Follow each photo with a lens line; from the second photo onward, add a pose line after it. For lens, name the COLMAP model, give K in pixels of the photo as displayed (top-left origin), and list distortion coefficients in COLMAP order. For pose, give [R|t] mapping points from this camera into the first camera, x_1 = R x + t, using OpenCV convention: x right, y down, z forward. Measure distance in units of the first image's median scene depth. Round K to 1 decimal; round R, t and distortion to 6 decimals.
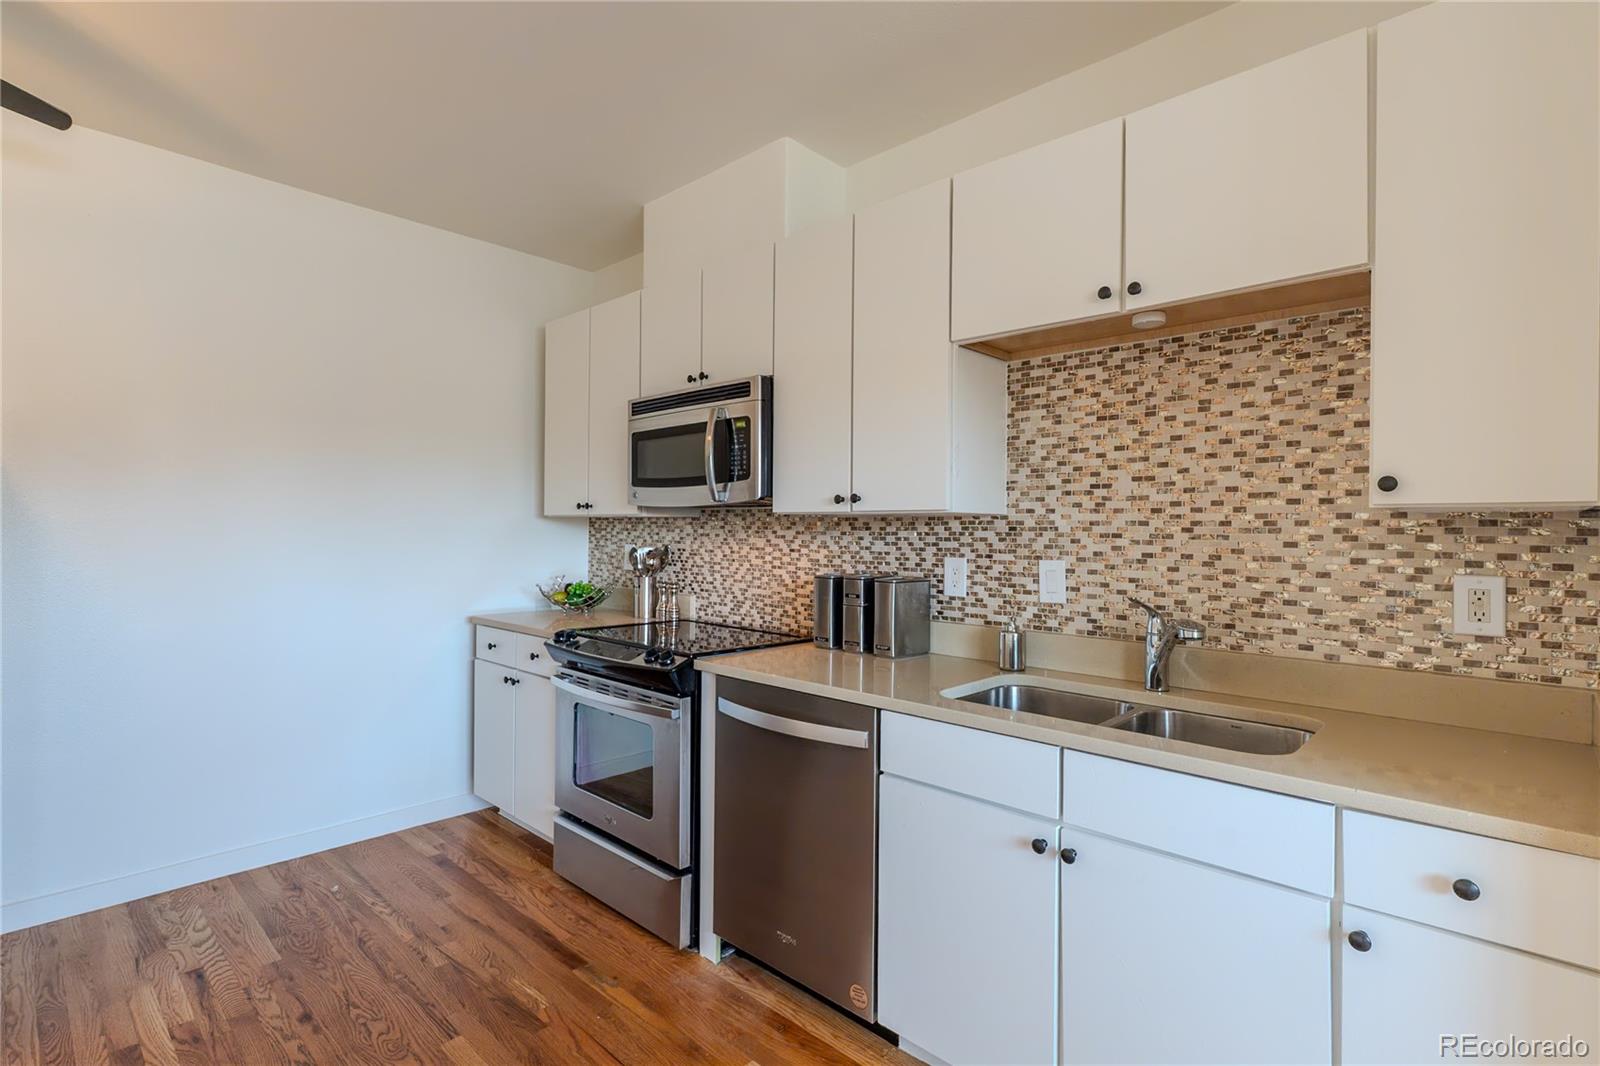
lens RADIAL K [[763.9, 0, 801.1], [0, 763.9, 531.9], [0, 0, 1]] dist [0.002162, -0.000268]
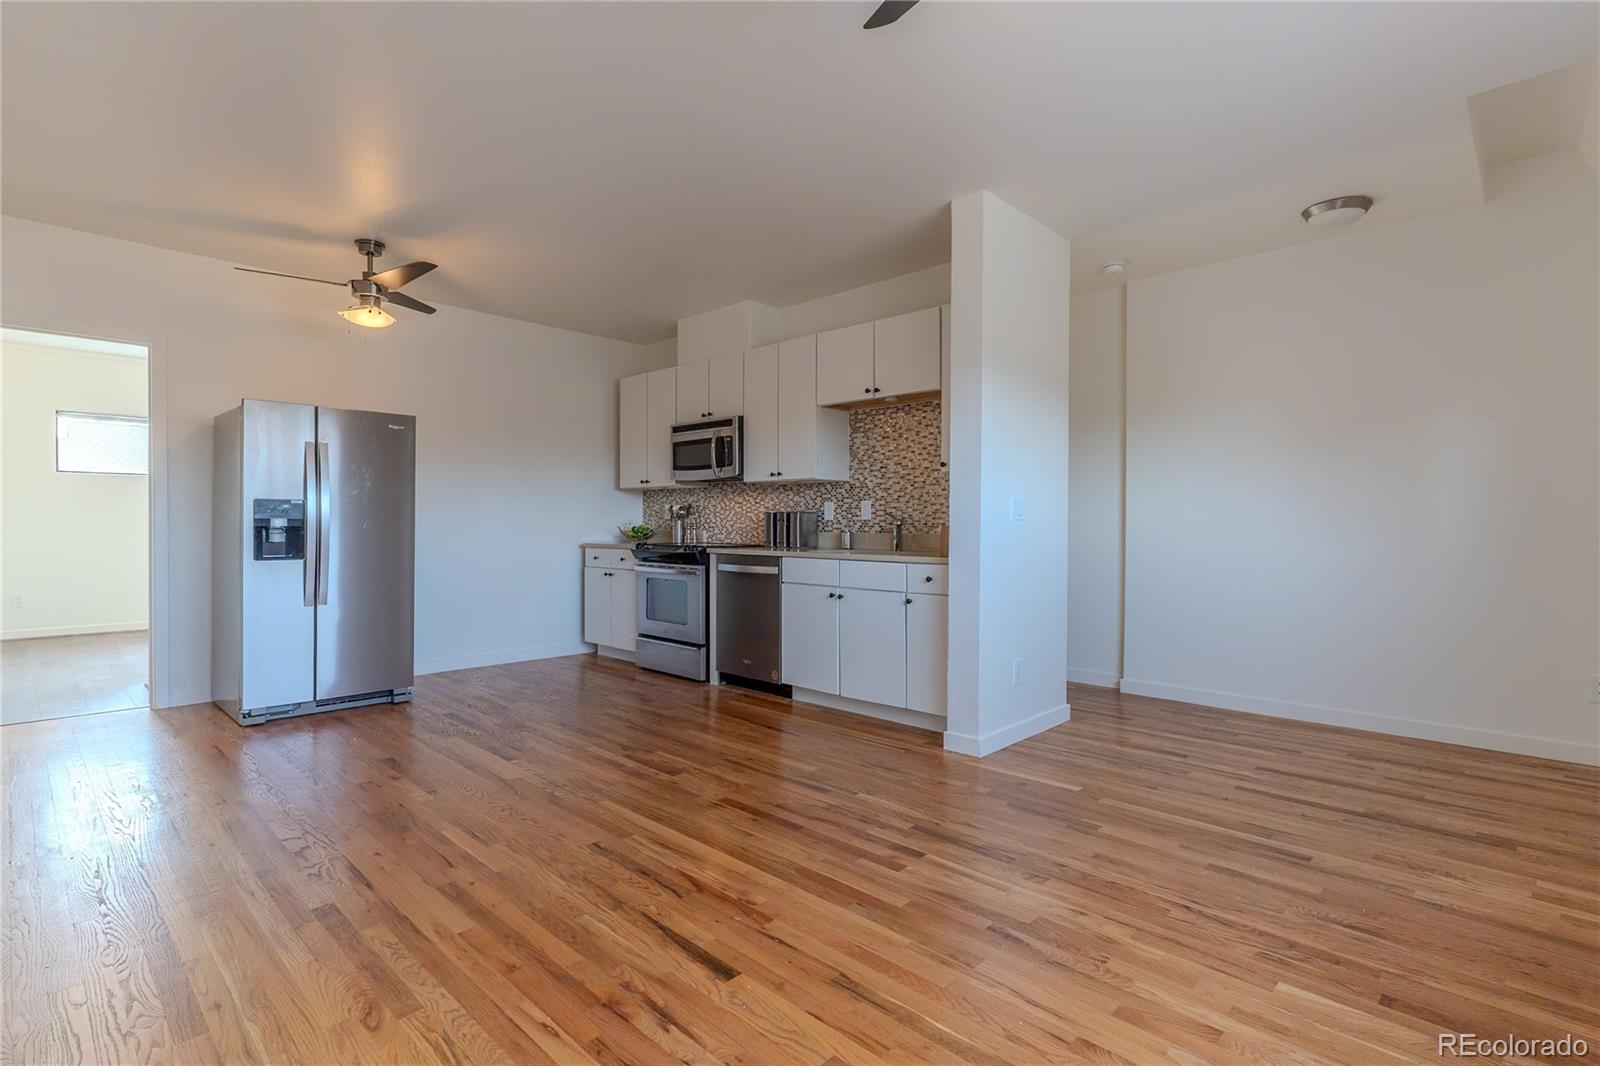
lens RADIAL K [[763.9, 0, 801.1], [0, 763.9, 531.9], [0, 0, 1]] dist [0.002162, -0.000268]
pose [[0.999964, -0.004257, -0.007273, 0.136141], [0.004323, 0.999949, 0.009102, 0.094931], [0.007234, -0.009133, 0.999932, -1.100343]]
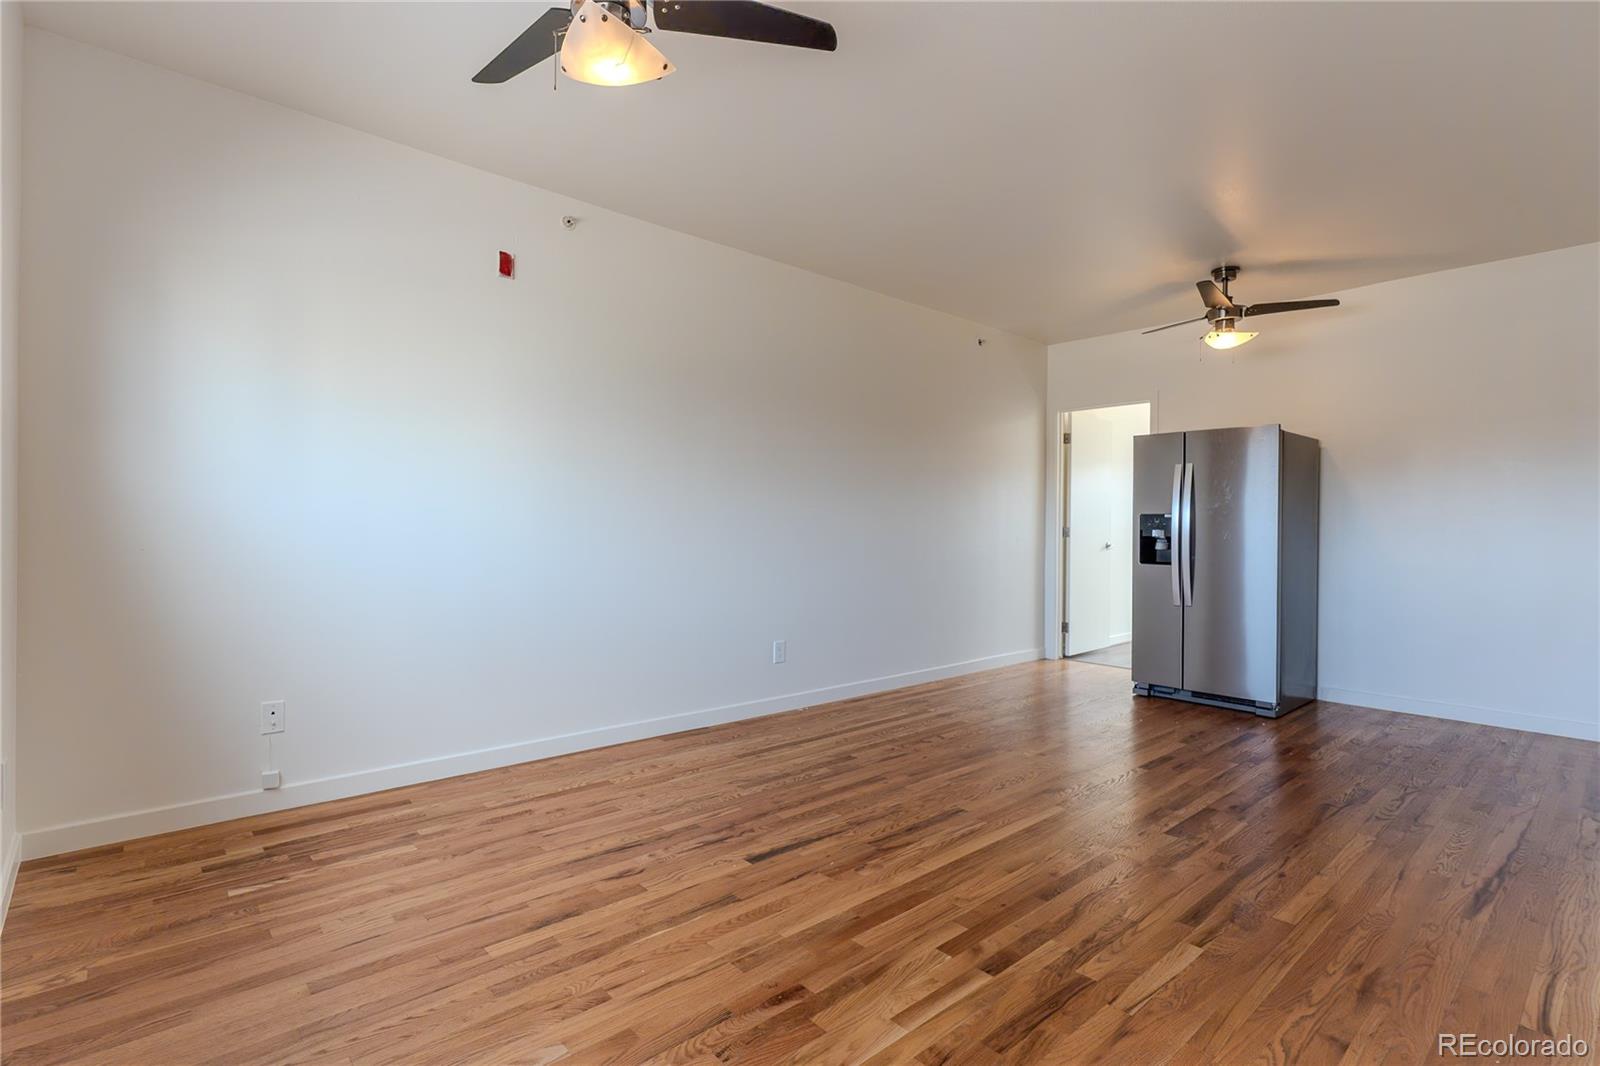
lens RADIAL K [[763.9, 0, 801.1], [0, 763.9, 531.9], [0, 0, 1]] dist [0.002162, -0.000268]
pose [[-0.083900, -0.005055, -0.996461, 1.046022], [-0.013069, 0.999907, -0.003972, 0.100870], [0.996388, 0.012690, -0.083958, -0.234647]]
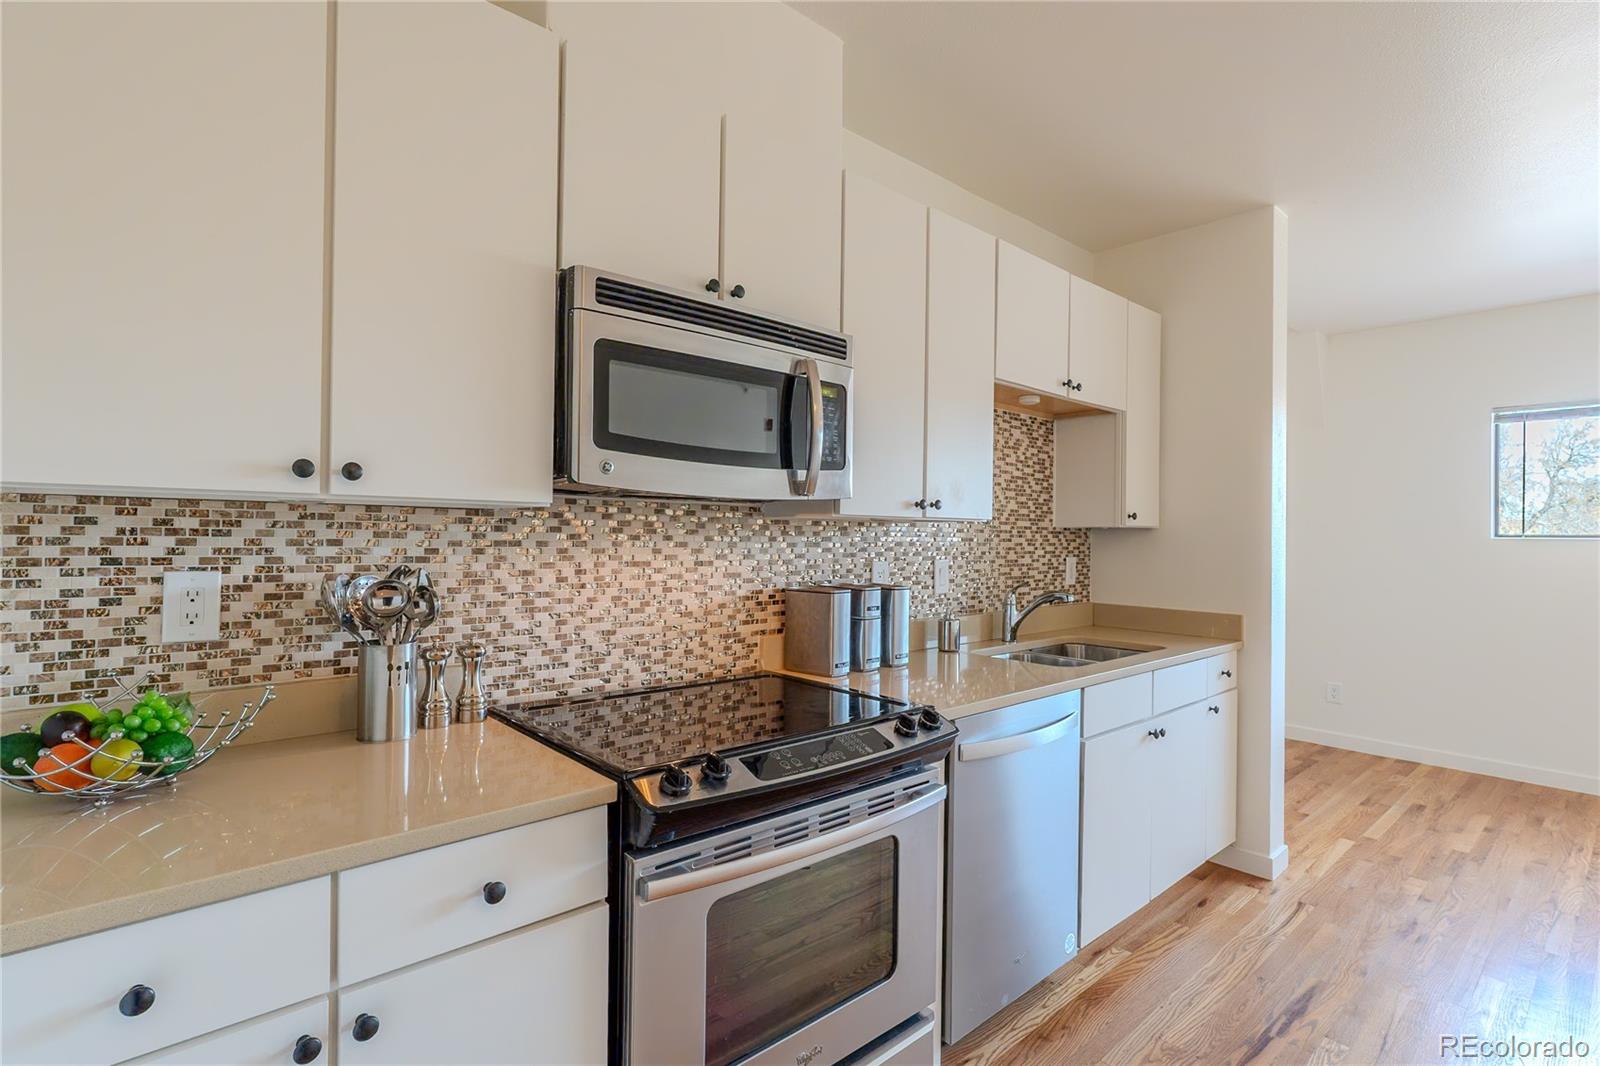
lens RADIAL K [[763.9, 0, 801.1], [0, 763.9, 531.9], [0, 0, 1]] dist [0.002162, -0.000268]
pose [[0.085137, -0.003523, 0.996363, -0.837747], [-0.008957, 0.999951, 0.004301, -0.010581], [-0.996329, -0.009291, 0.085101, 0.994718]]
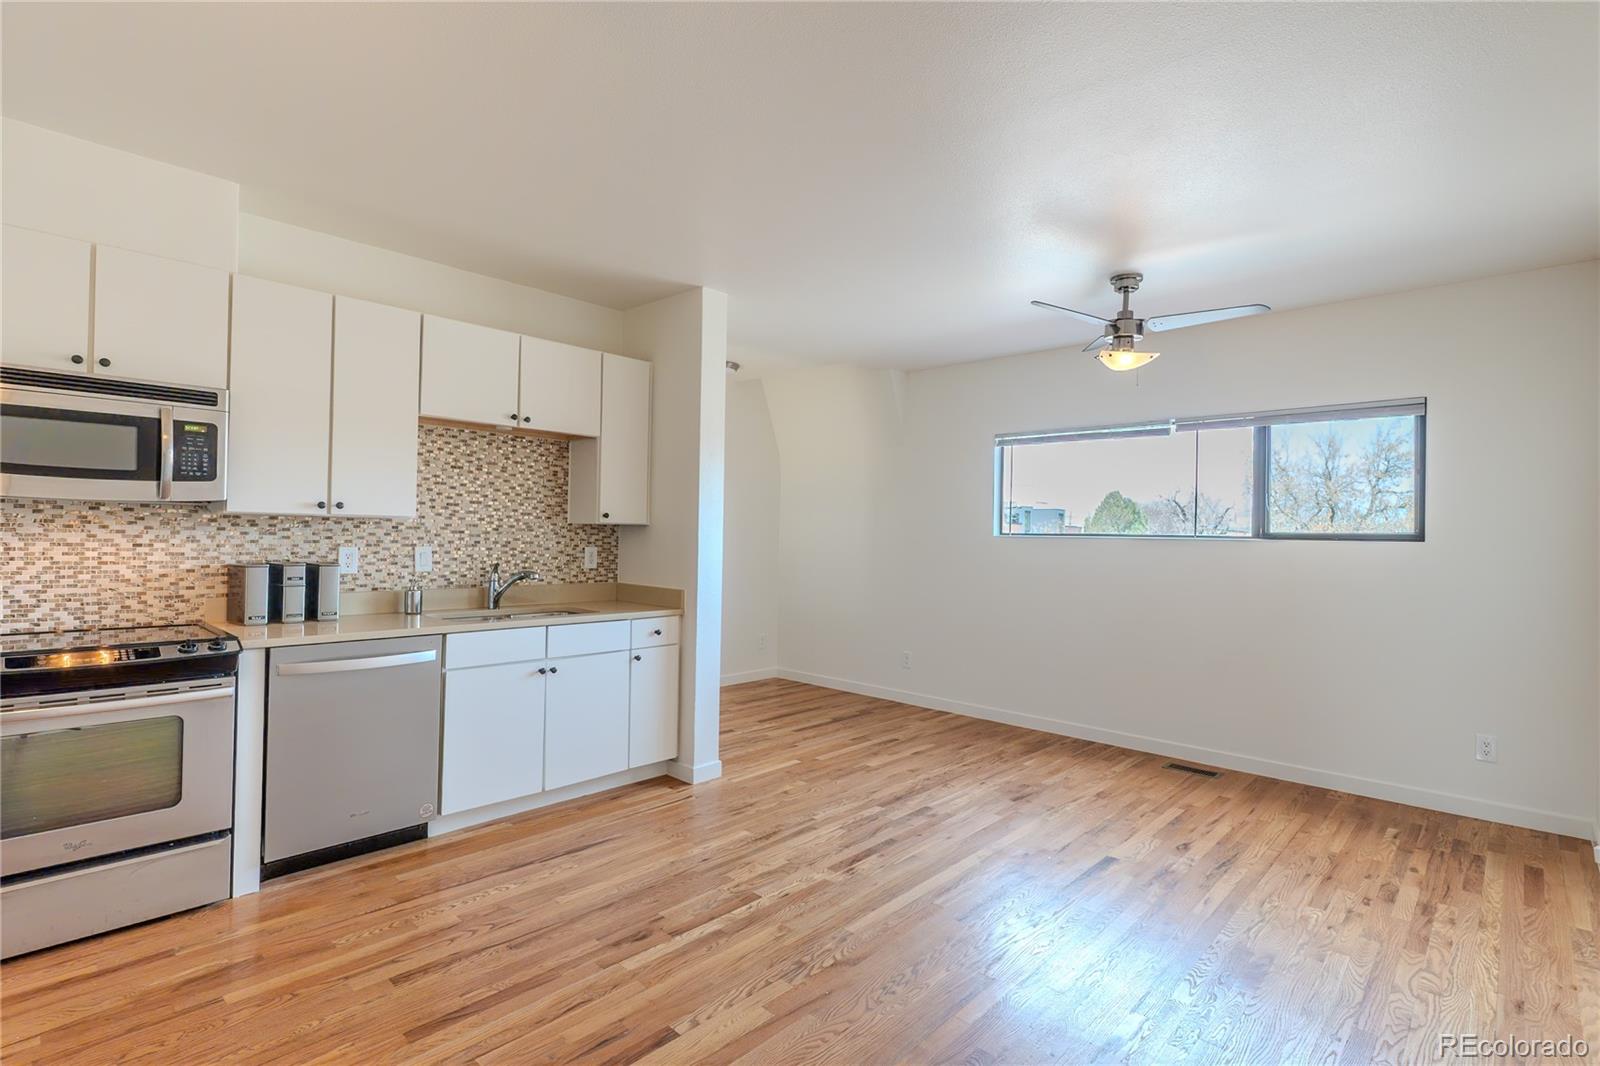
lens RADIAL K [[763.9, 0, 801.1], [0, 763.9, 531.9], [0, 0, 1]] dist [0.002162, -0.000268]
pose [[-0.004494, -0.005028, 0.999977, -1.202993], [-0.017366, 0.999837, 0.004949, -0.015622], [-0.999839, -0.017344, -0.004581, 0.155074]]
